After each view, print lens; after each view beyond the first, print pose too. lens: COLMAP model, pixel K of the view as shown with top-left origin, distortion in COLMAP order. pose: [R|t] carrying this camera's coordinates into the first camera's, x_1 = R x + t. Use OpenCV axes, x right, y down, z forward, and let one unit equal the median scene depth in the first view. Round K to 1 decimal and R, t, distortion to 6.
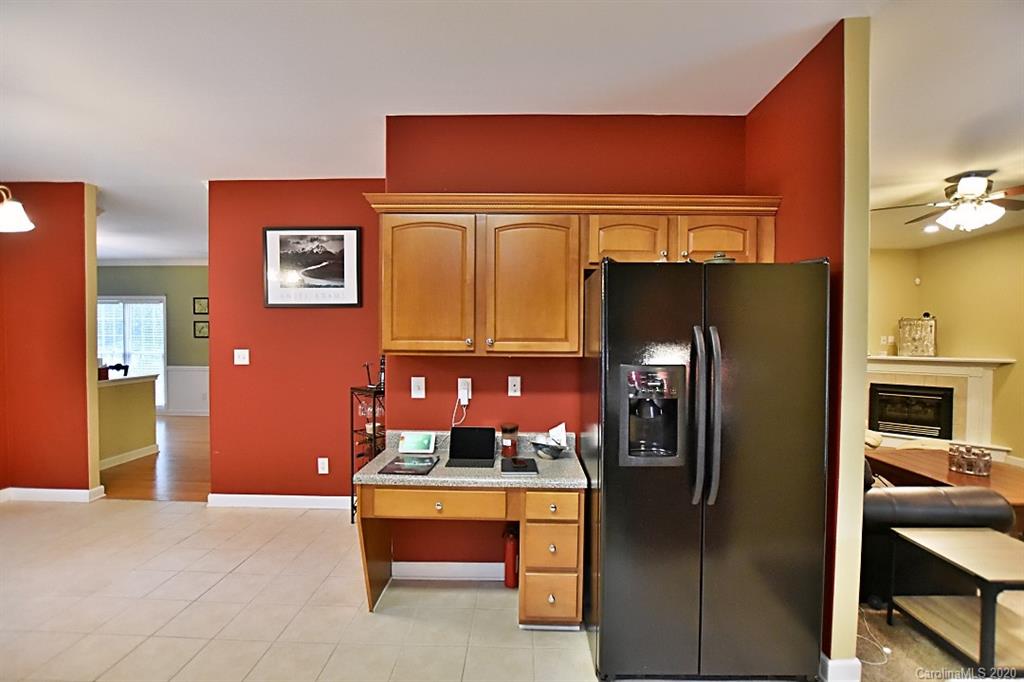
lens RADIAL K [[463.3, 0, 515.7], [0, 463.3, 346.9], [0, 0, 1]] dist [-0.032939, 0.004827]
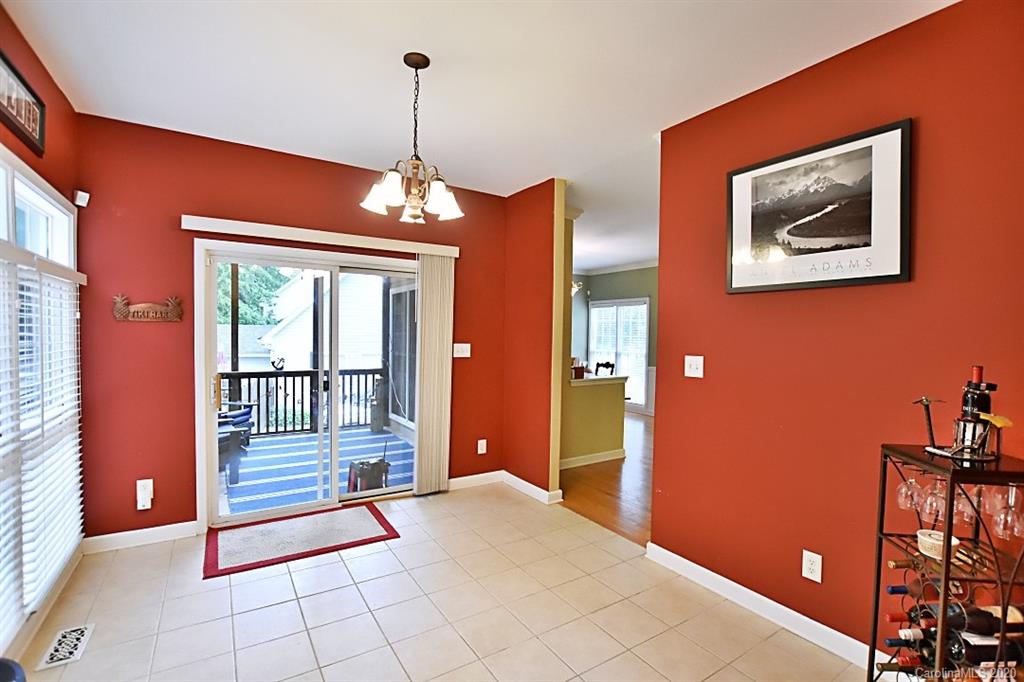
lens RADIAL K [[463.3, 0, 515.9], [0, 463.3, 347.7], [0, 0, 1]] dist [-0.032939, 0.004827]
pose [[0.558790, 0.028167, -0.828831, -0.159221], [-0.031492, 0.999423, 0.012733, -0.007048], [0.828711, 0.018986, 0.559354, 0.363597]]
